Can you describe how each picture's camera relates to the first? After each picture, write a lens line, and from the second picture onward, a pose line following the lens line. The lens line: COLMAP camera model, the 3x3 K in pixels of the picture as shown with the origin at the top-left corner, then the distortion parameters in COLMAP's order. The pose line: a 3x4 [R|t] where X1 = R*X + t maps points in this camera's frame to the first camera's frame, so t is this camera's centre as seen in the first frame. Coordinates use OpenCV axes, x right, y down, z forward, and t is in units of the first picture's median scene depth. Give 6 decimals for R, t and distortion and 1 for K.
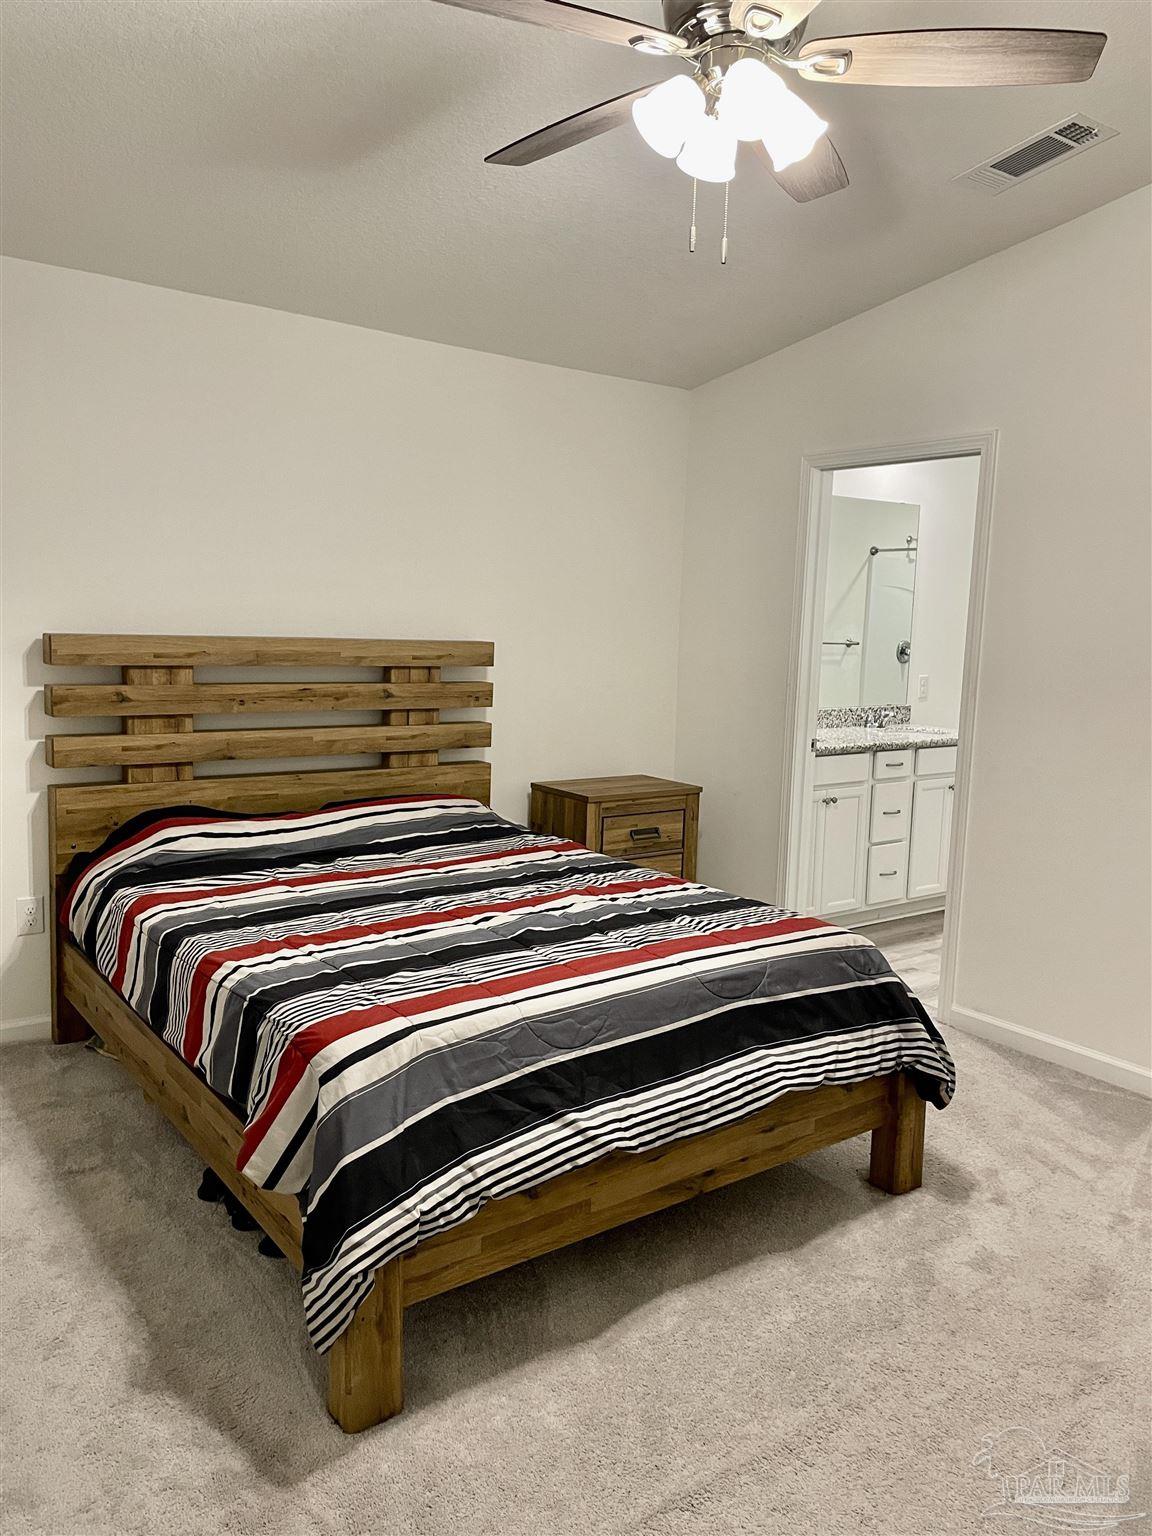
lens RADIAL K [[1156.4, 0, 583.0], [0, 1156.4, 763.6], [0, 0, 1]] dist [0.096032, -0.130518]
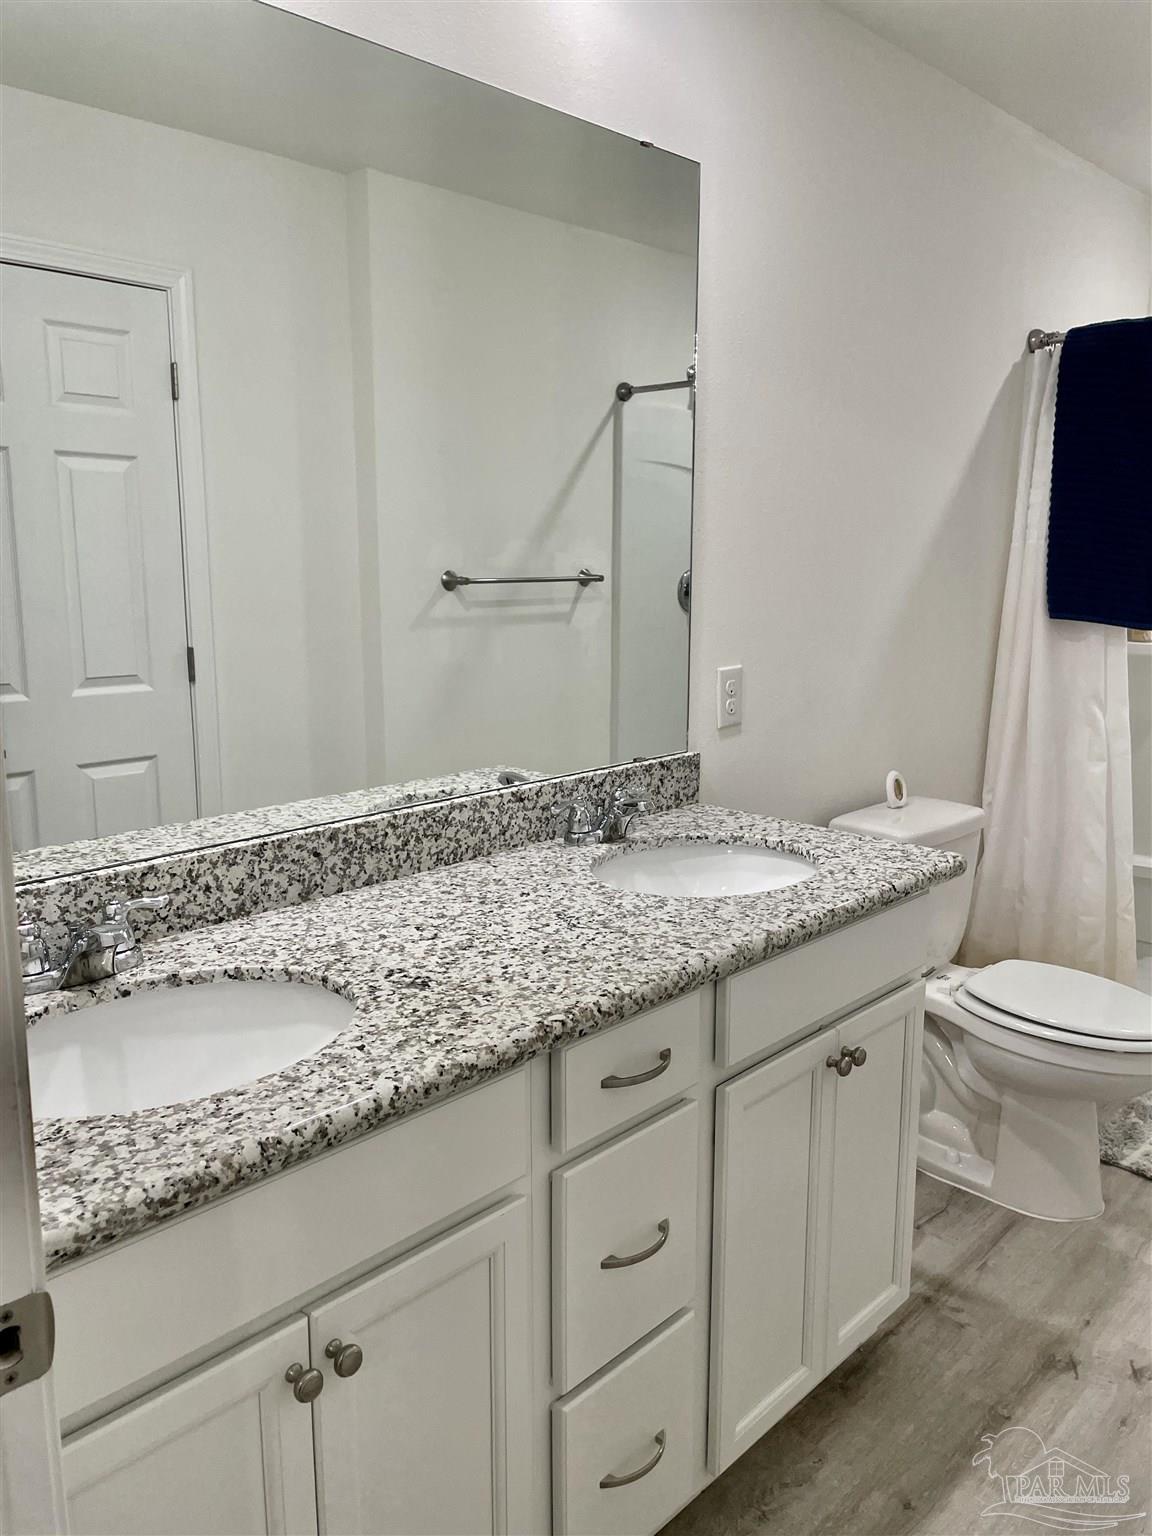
lens RADIAL K [[1156.4, 0, 583.0], [0, 1156.4, 763.6], [0, 0, 1]] dist [0.096032, -0.130518]
pose [[0.986397, -0.058674, 0.153550, 0.197403], [0.049282, 0.996715, 0.064274, -0.074601], [-0.156817, -0.055832, 0.986048, 0.673894]]
